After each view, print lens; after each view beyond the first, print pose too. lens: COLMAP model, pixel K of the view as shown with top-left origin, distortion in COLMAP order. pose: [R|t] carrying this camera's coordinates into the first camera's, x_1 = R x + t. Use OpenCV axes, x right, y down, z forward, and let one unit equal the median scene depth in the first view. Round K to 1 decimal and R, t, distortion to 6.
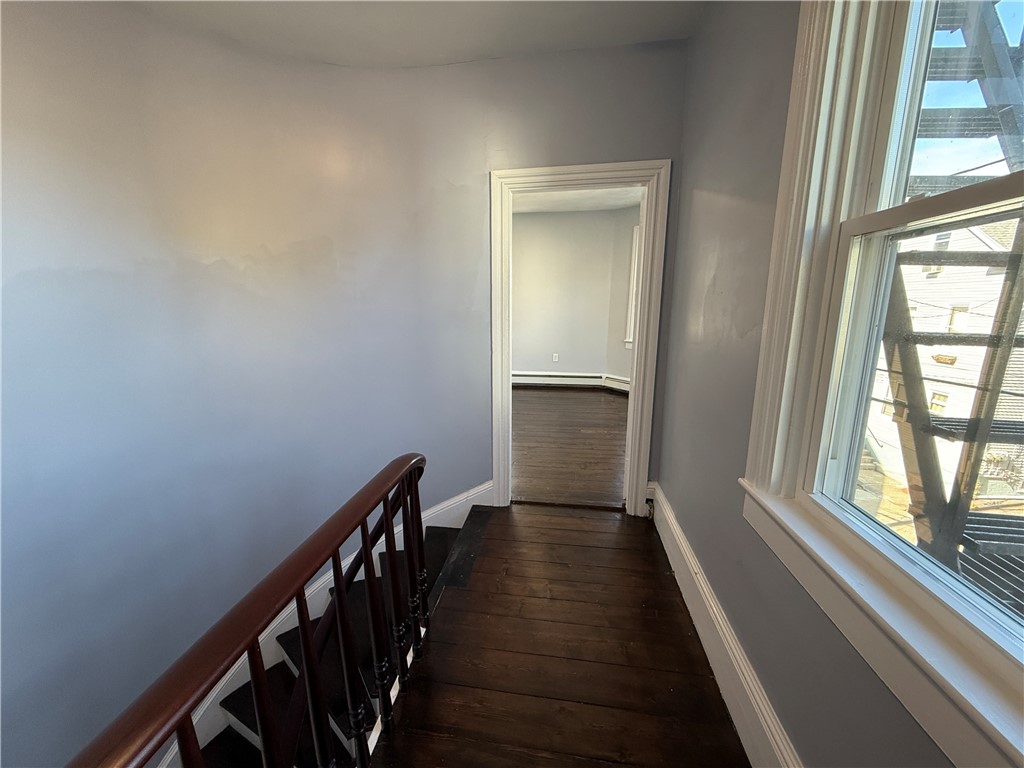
lens RADIAL K [[408.9, 0, 510.7], [0, 408.9, 385.7], [0, 0, 1]] dist [-0.000002, -0.000043]
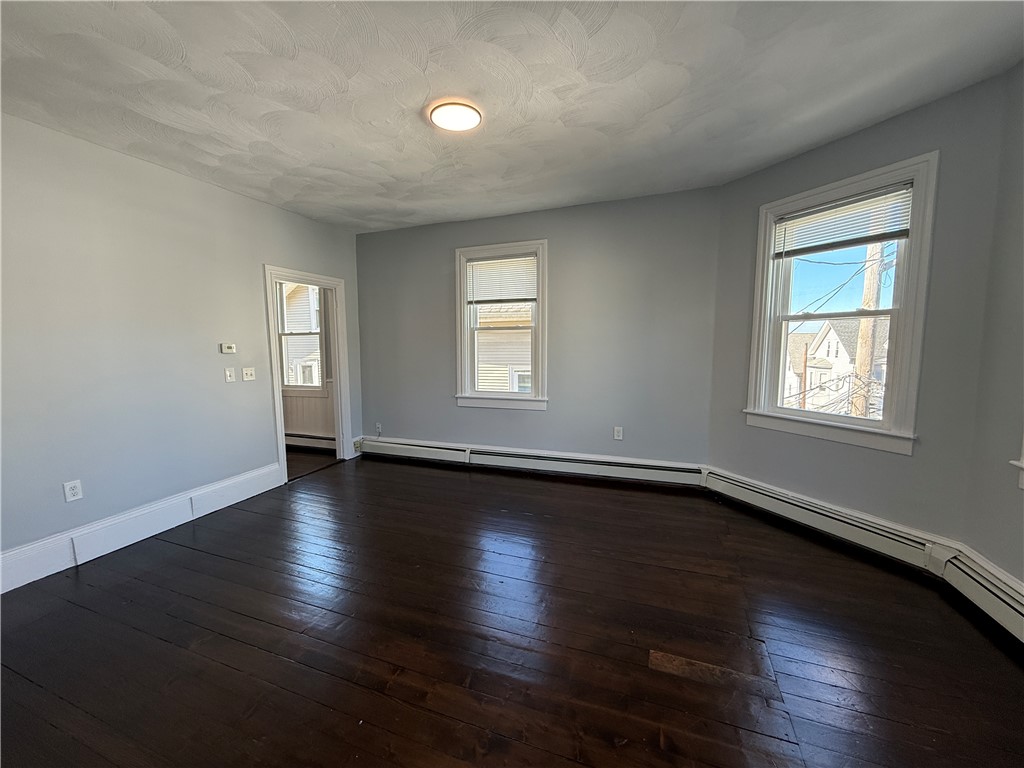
lens RADIAL K [[399.4, 0, 512.7], [0, 399.4, 375.6], [0, 0, 1]] dist [0.013037, 0.000137]
pose [[0.975278, 0.004696, -0.220931, 0.089384], [-0.026214, 0.995173, -0.094566, -0.094515], [0.219421, 0.098020, 0.970694, 0.385031]]
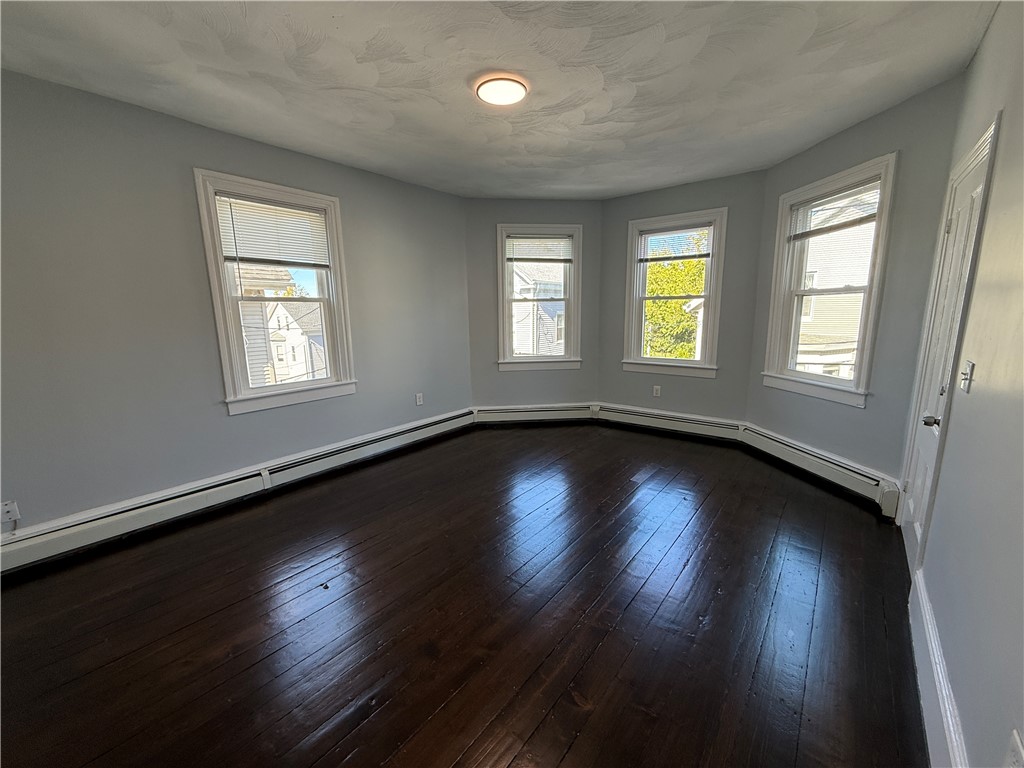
lens RADIAL K [[408.9, 0, 510.7], [0, 408.9, 385.7], [0, 0, 1]] dist [-0.000002, -0.000043]
pose [[0.520854, -0.159929, 0.838531, -0.384427], [0.182457, 0.980451, 0.073663, -0.114609], [-0.833919, 0.114628, 0.539852, 0.515188]]
